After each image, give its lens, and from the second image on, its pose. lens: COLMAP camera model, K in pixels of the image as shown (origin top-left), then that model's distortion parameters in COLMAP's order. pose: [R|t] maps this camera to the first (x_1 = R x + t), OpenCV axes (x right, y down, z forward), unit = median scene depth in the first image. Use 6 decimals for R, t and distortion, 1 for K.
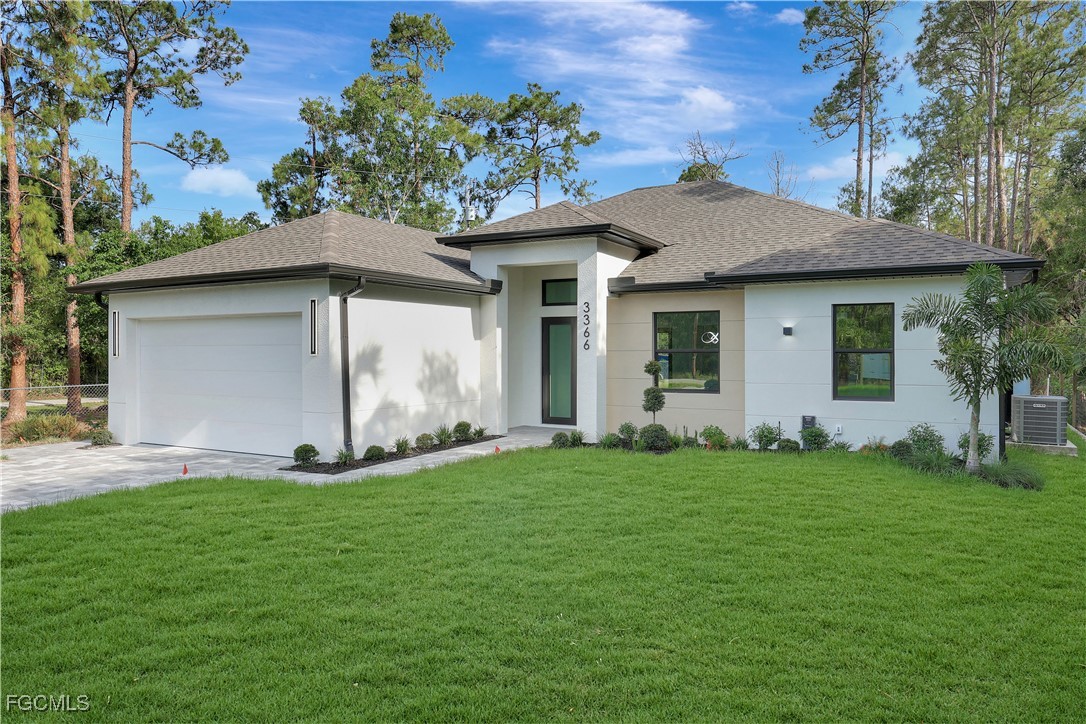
lens RADIAL K [[753.5, 0, 542.8], [0, 753.5, 369.3], [0, 0, 1]] dist [0.018187, -0.000115]
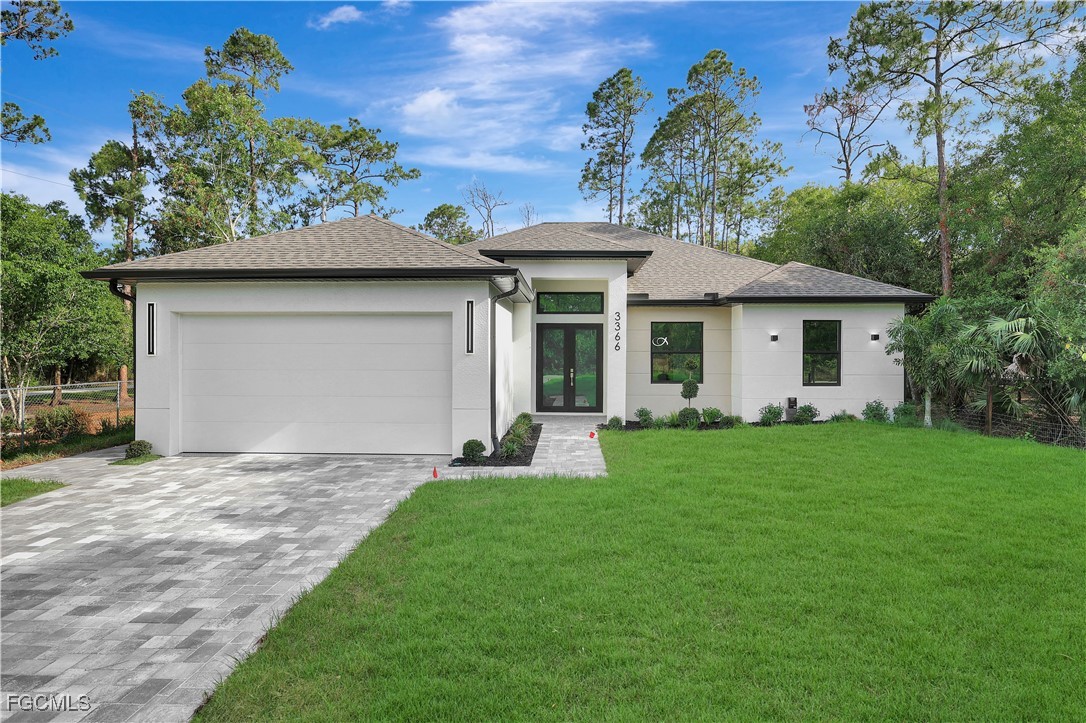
lens RADIAL K [[593.3, 0, 579.1], [0, 593.3, 366.8], [0, 0, 1]] dist [0.003462, -0.000407]
pose [[0.885273, -0.006498, 0.465026, -0.433313], [0.007545, 0.999971, -0.000390, 0.000478], [-0.465010, 0.003854, 0.885297, 0.159926]]
